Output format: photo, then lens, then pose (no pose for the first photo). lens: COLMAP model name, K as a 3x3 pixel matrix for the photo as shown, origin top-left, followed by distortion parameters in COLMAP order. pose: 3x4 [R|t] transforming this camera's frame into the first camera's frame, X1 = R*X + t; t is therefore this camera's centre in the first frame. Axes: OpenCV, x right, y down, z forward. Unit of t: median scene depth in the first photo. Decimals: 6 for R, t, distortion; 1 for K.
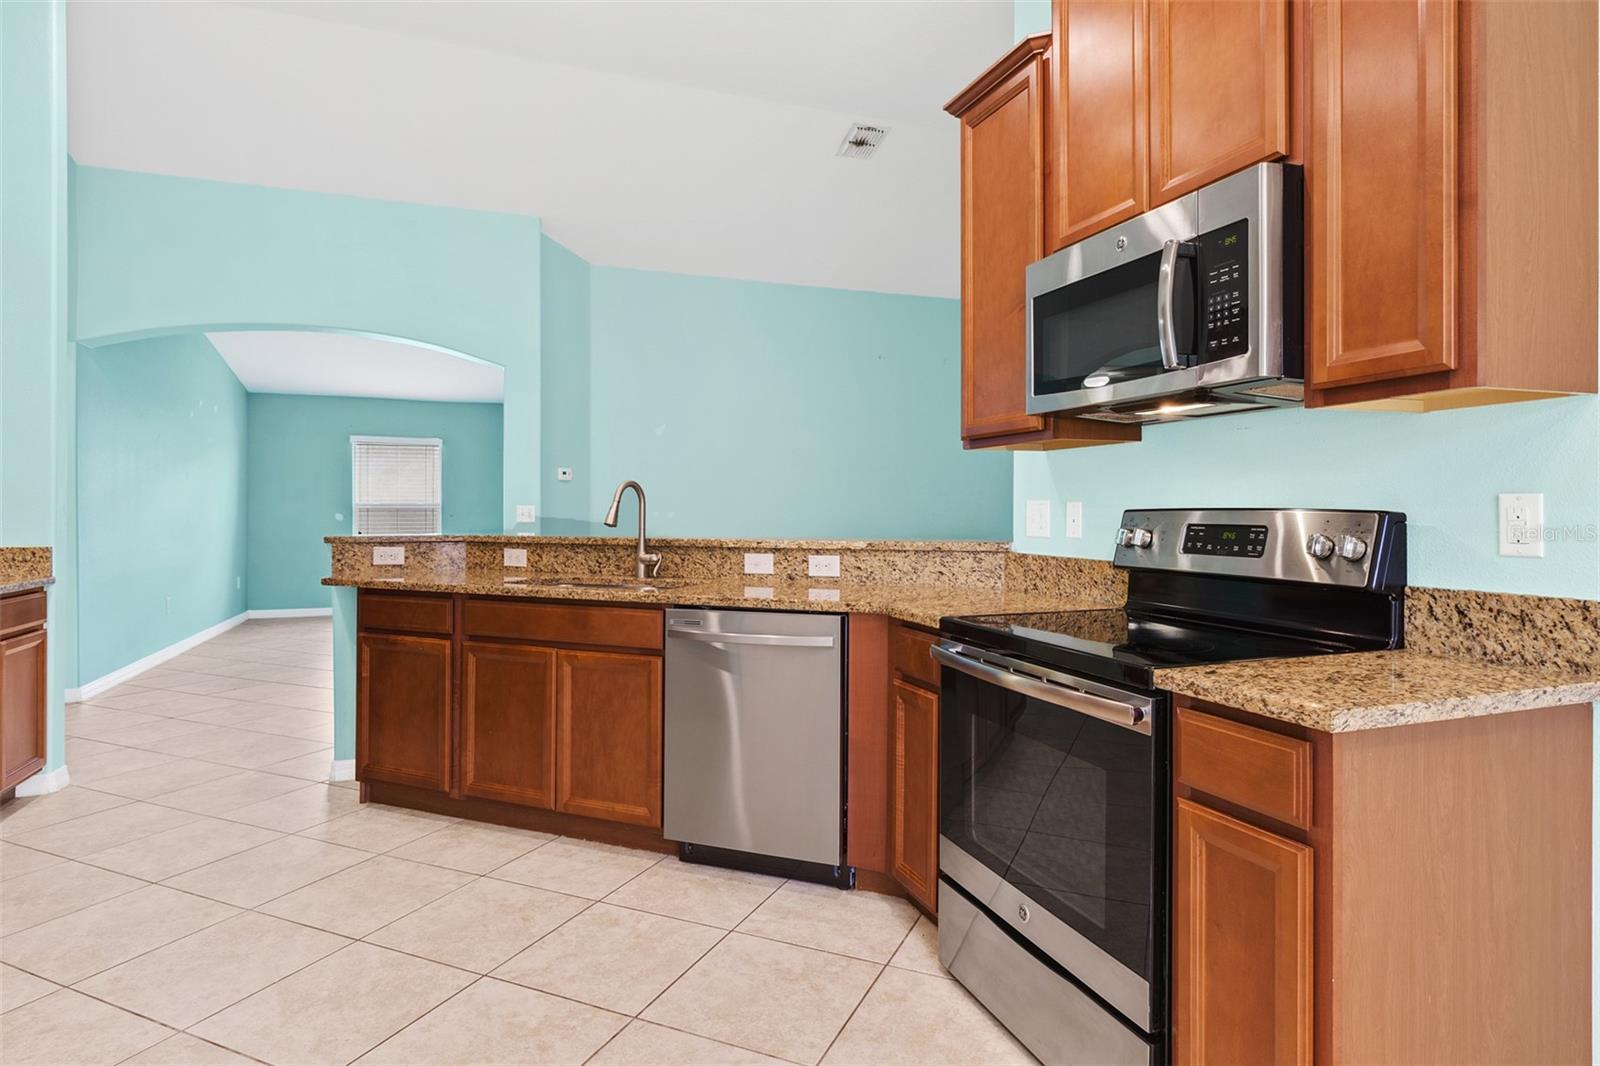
lens RADIAL K [[861.7, 0, 806.5], [0, 861.7, 514.9], [0, 0, 1]] dist [0.005731, 0.001085]
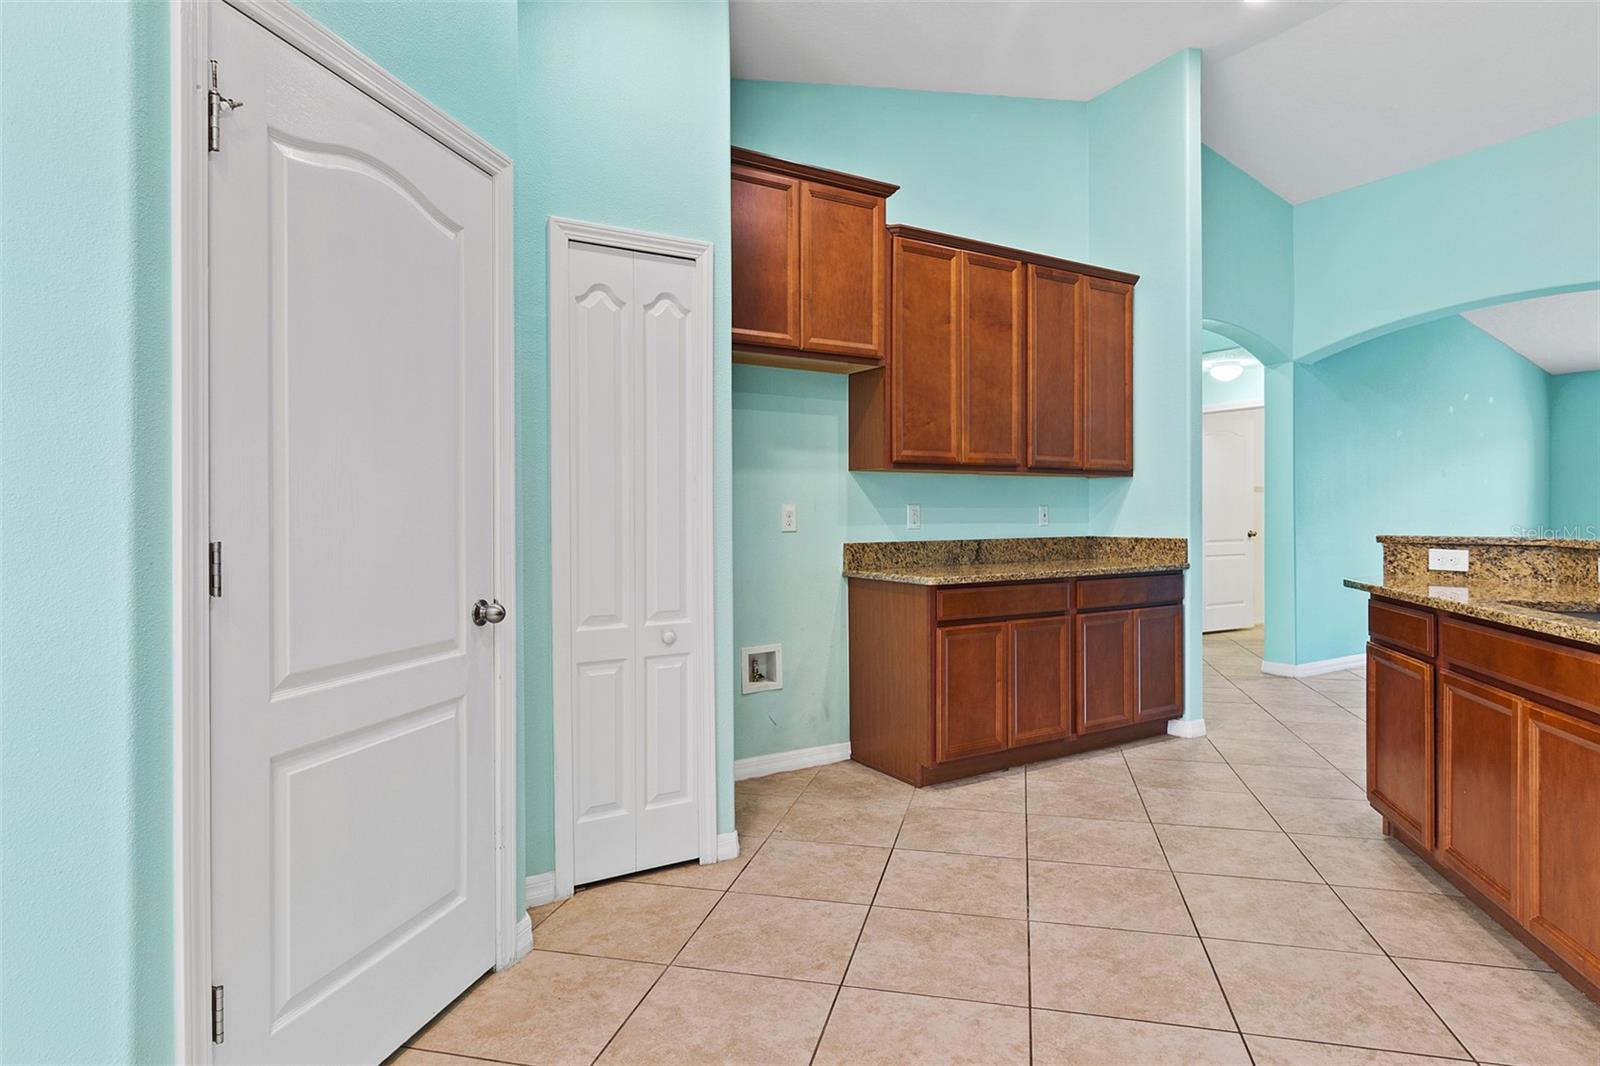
lens RADIAL K [[861.7, 0, 806.5], [0, 861.7, 514.9], [0, 0, 1]] dist [0.005731, 0.001085]
pose [[0.199986, -0.000722, -0.979798, 0.277954], [0.001980, 0.999998, -0.000333, 0.002699], [0.979797, -0.001873, 0.199987, 0.269145]]
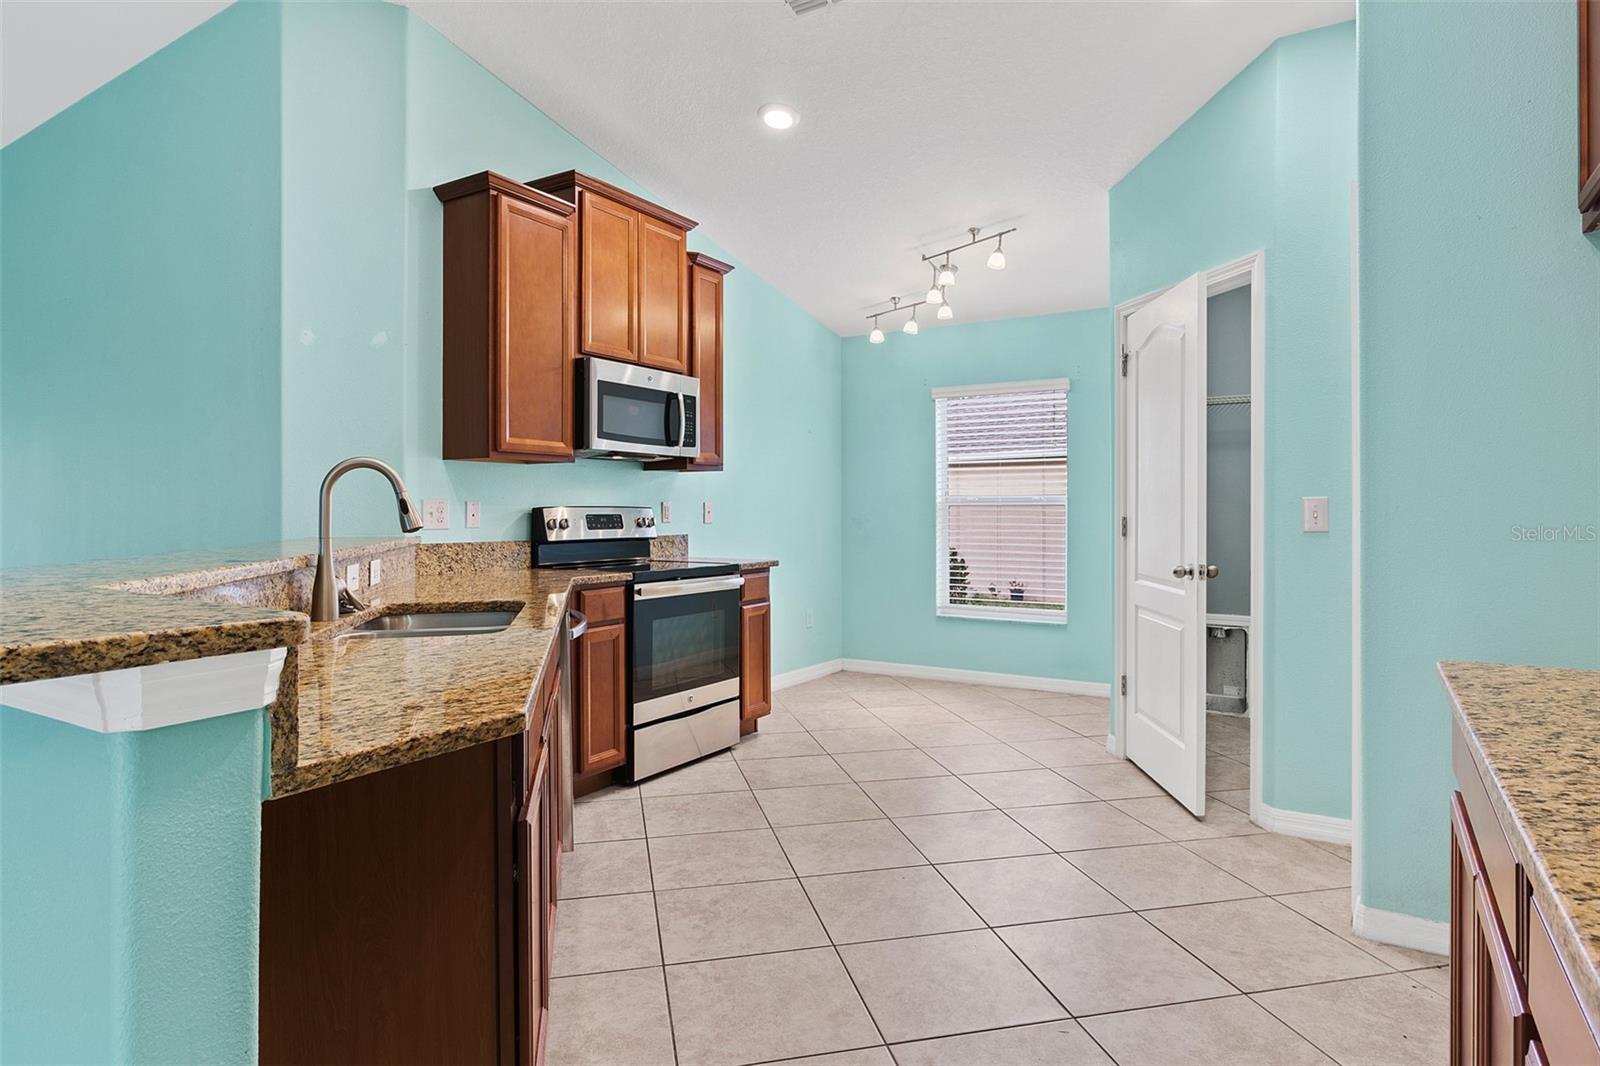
lens RADIAL K [[1048.5, 0, 797.2], [0, 1048.5, 508.9], [0, 0, 1]] dist [0.001219, 0.000253]
pose [[-0.615690, 0.001115, 0.787988, -1.078564], [0.007518, 0.999962, 0.004459, -0.005832], [-0.787953, 0.008669, -0.615675, 1.327948]]
